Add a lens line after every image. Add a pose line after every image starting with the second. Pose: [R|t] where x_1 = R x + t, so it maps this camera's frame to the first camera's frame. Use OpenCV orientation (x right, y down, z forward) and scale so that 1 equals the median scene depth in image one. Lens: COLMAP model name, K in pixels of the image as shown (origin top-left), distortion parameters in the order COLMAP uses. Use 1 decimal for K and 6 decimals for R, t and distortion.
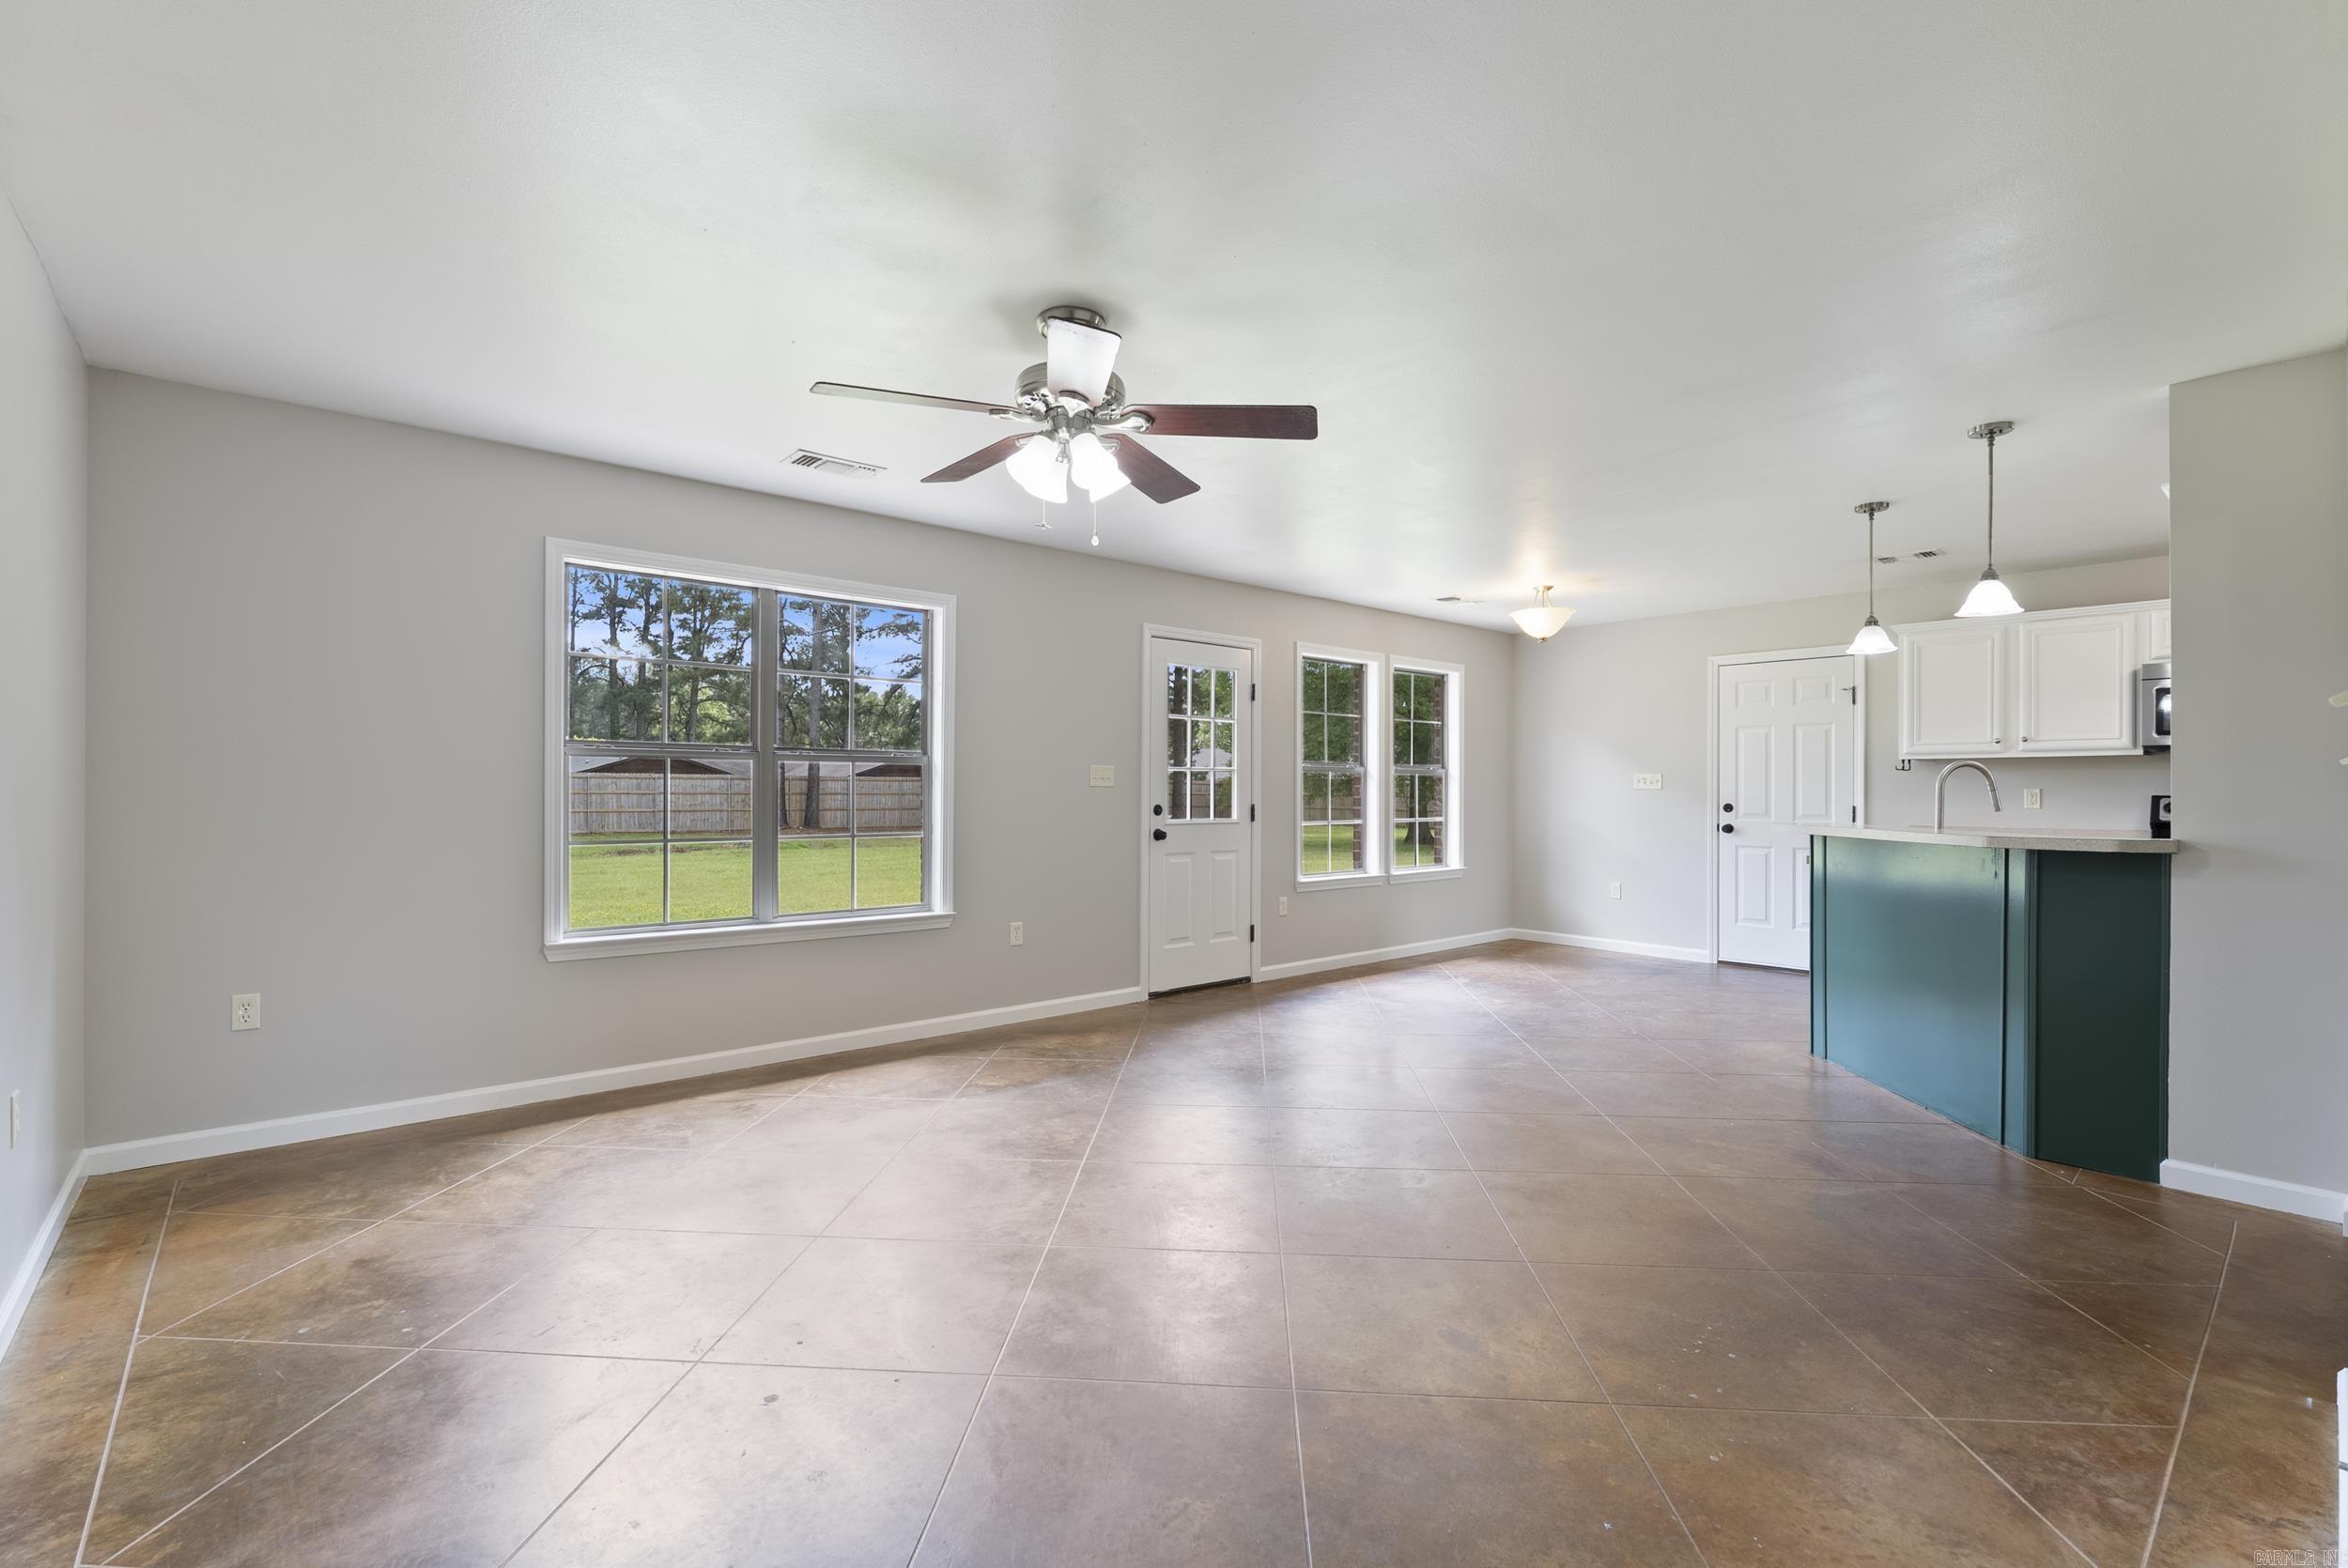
lens RADIAL K [[1039.1, 0, 1182.2], [0, 1039.1, 777.7], [0, 0, 1]] dist [-0.007294, 0.001150]
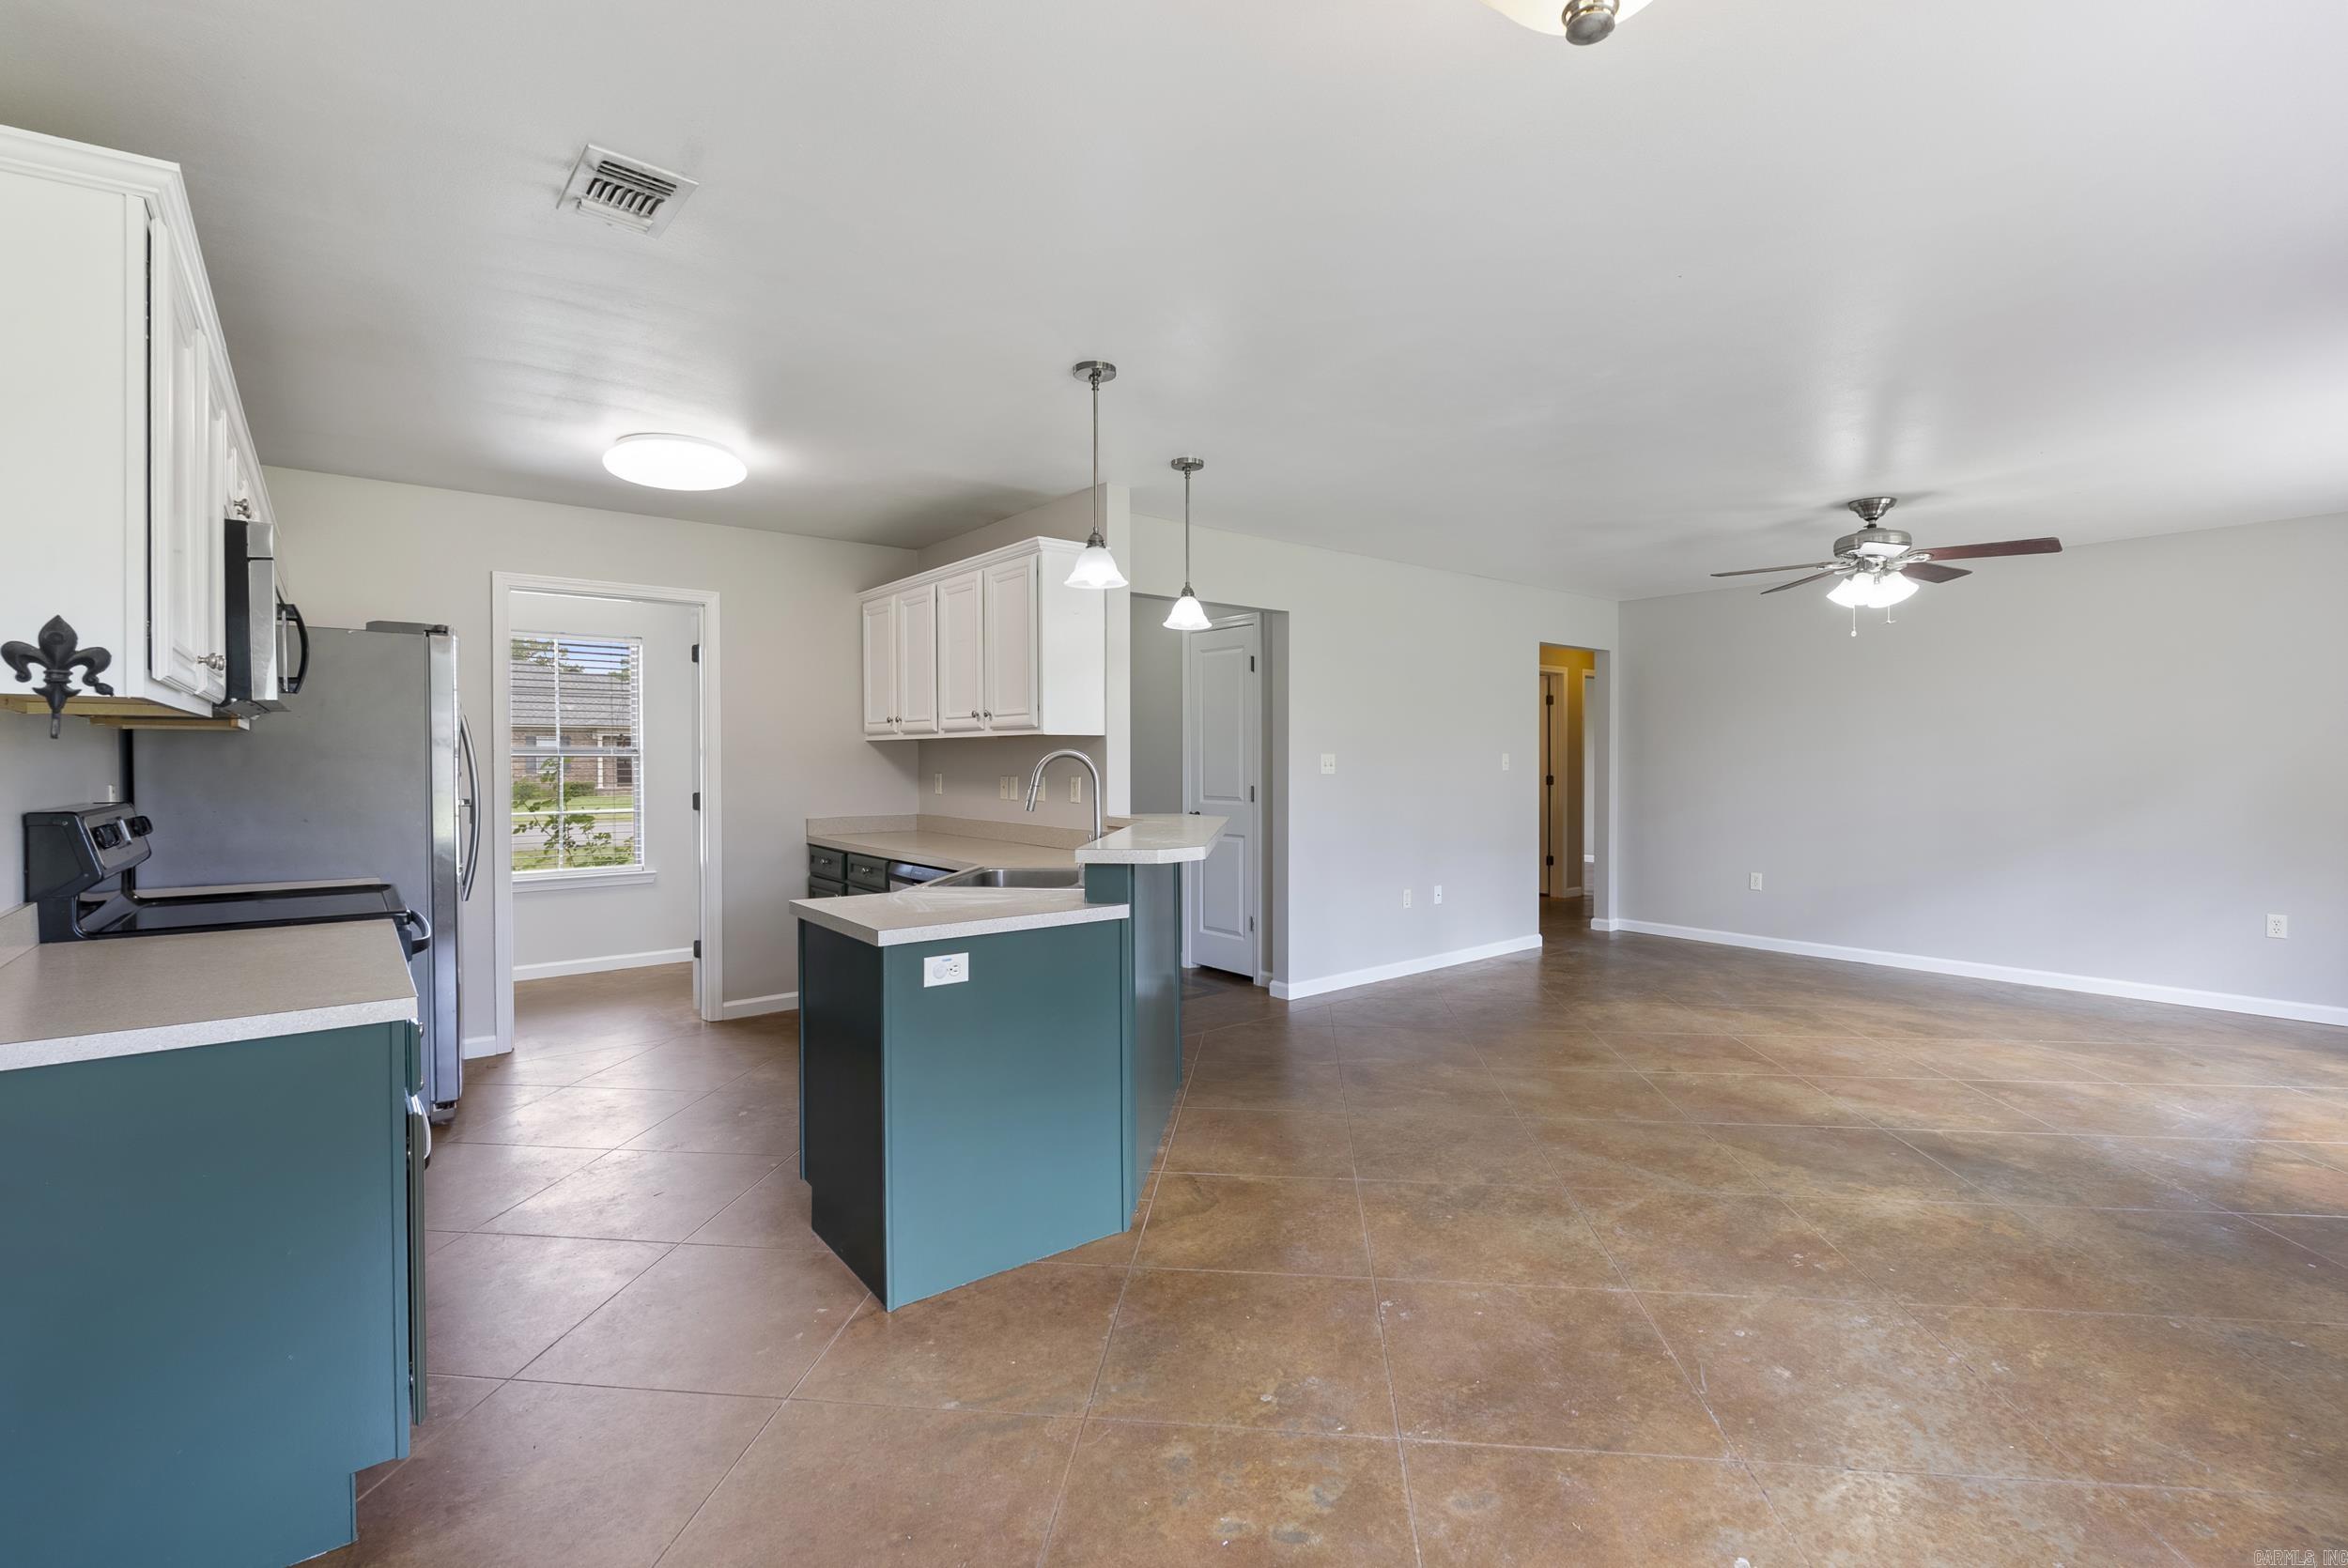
lens RADIAL K [[1039.1, 0, 1170.2], [0, 1039.1, 774.1], [0, 0, 1]] dist [-0.007294, 0.001150]
pose [[-0.998855, -0.003797, 0.047693, 0.439824], [-0.003547, 0.999979, 0.005333, -0.001692], [-0.047712, 0.005158, -0.998848, 1.269277]]
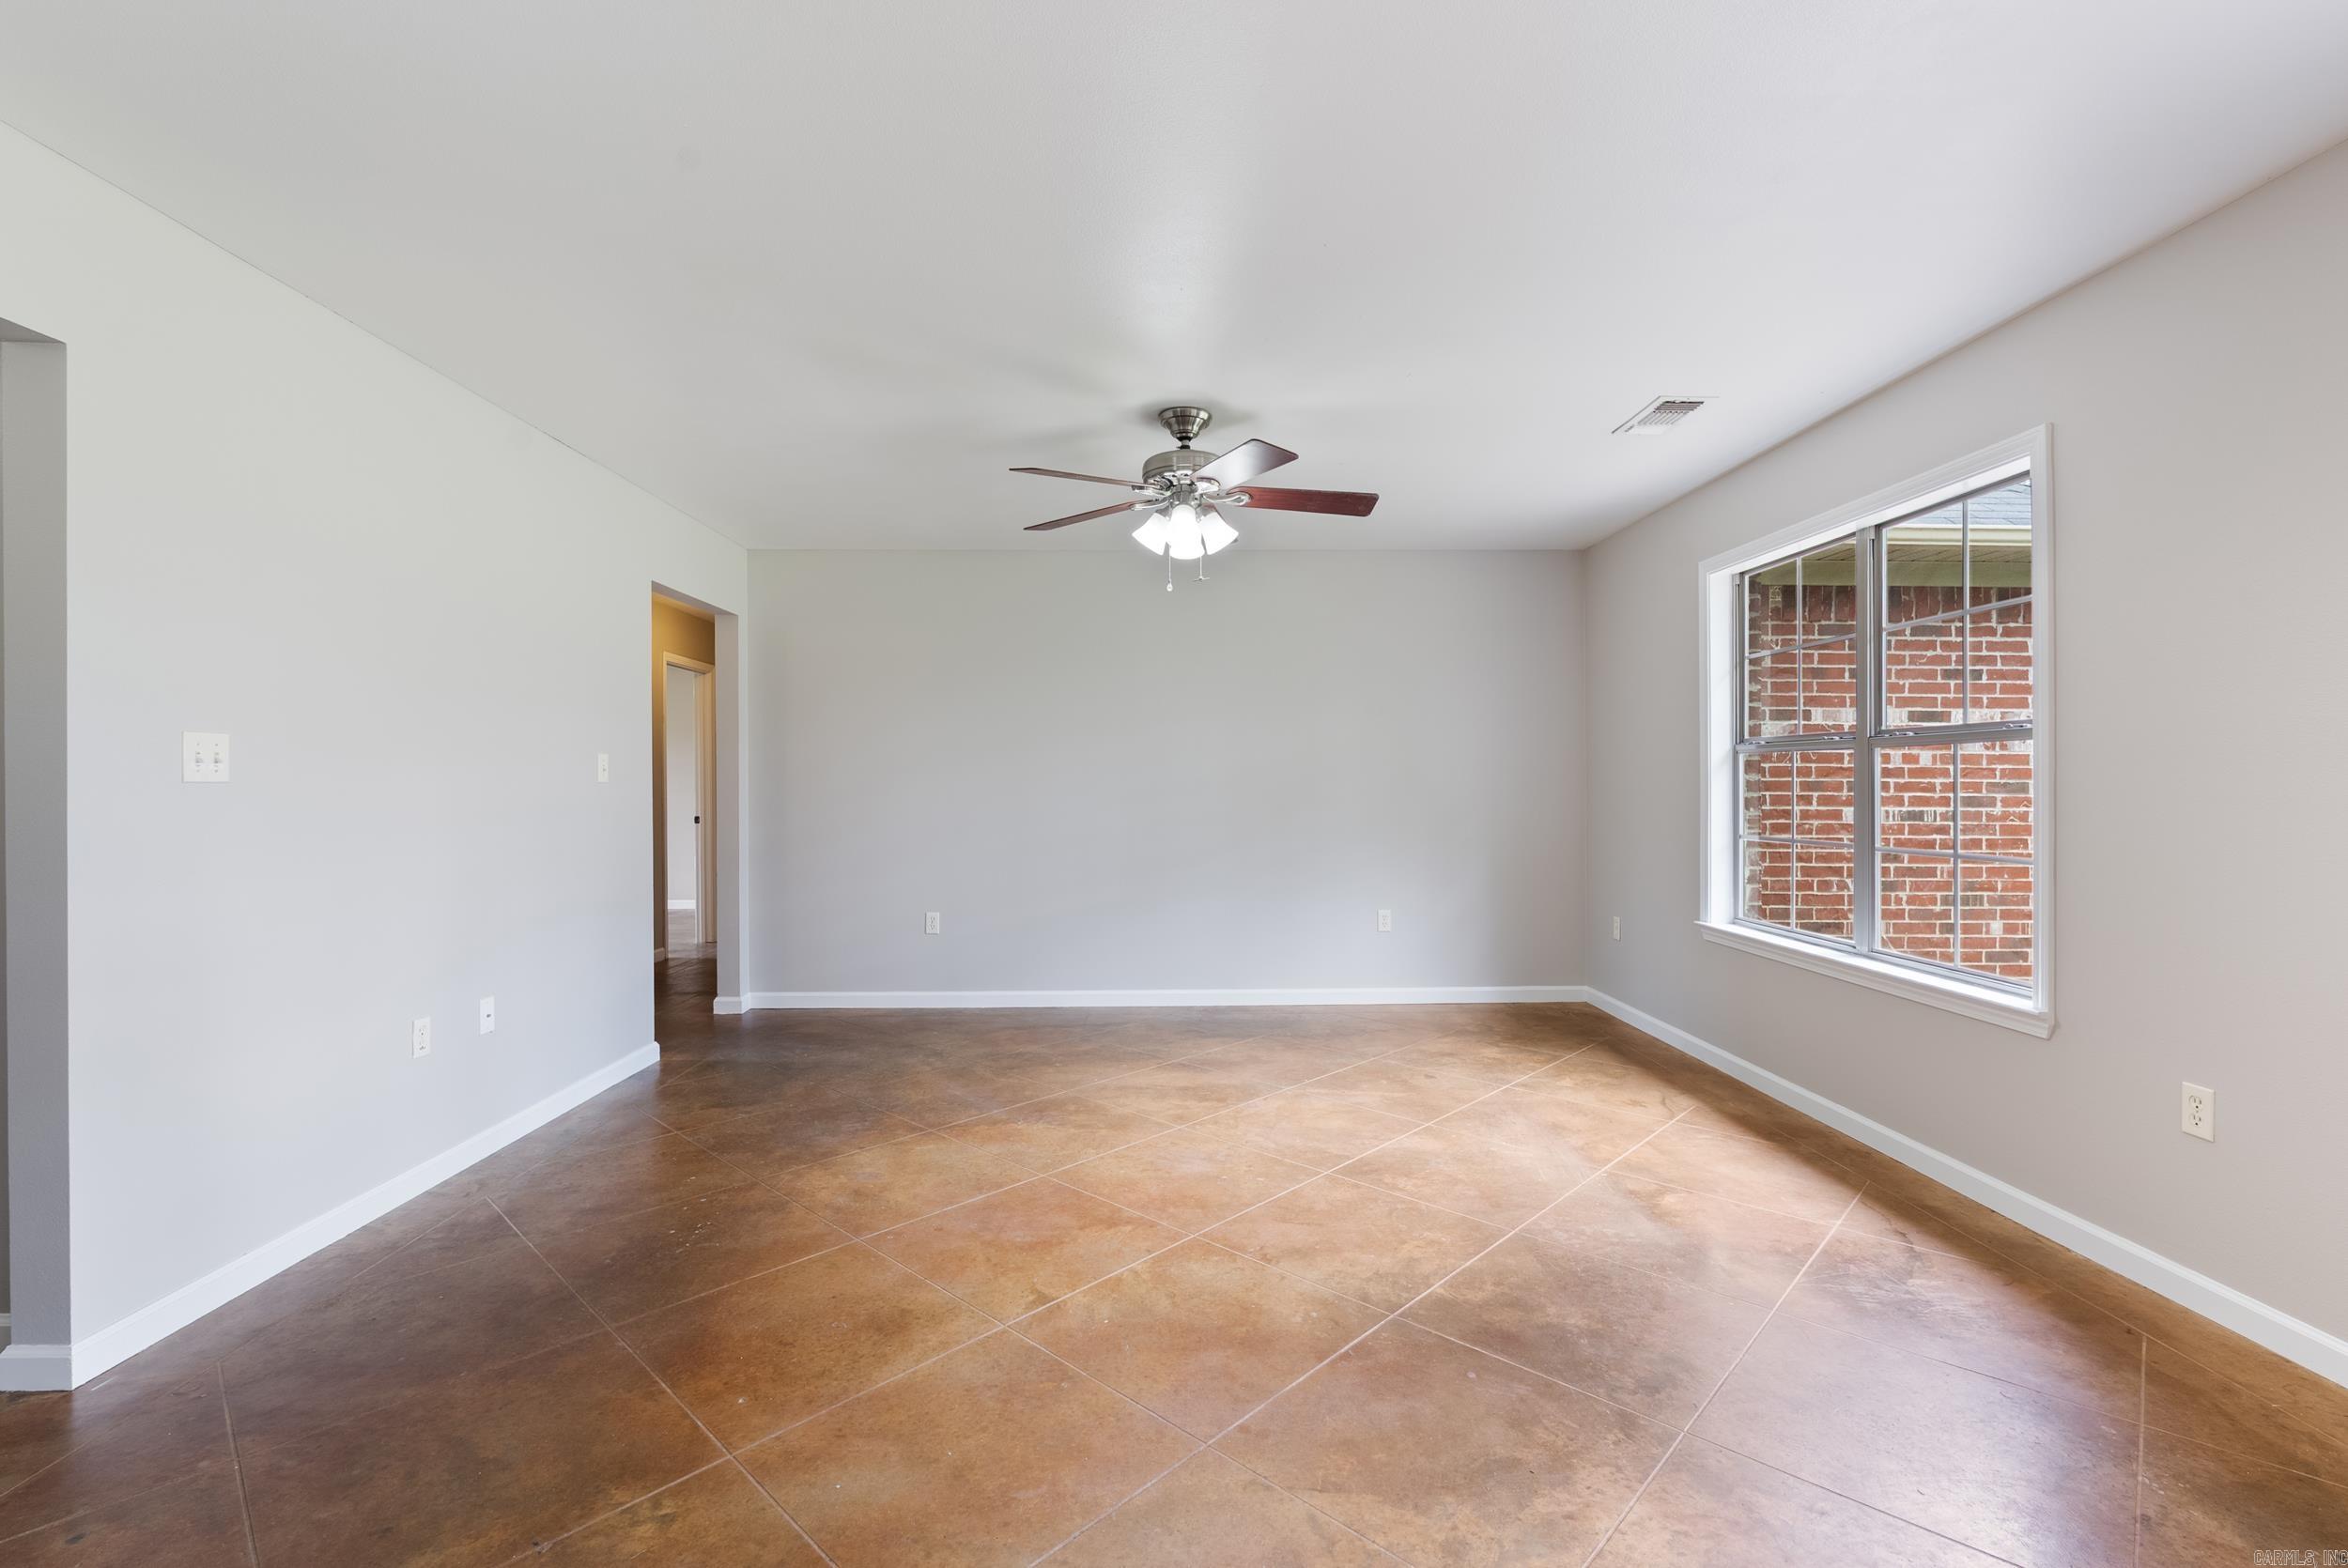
lens RADIAL K [[1039.1, 0, 1178.9], [0, 1039.1, 787.8], [0, 0, 1]] dist [-0.007294, 0.001150]
pose [[-0.644556, -0.000386, -0.764557, 0.402479], [0.007466, 0.999949, -0.006800, 0.010746], [0.764520, -0.010091, -0.644520, 0.839782]]
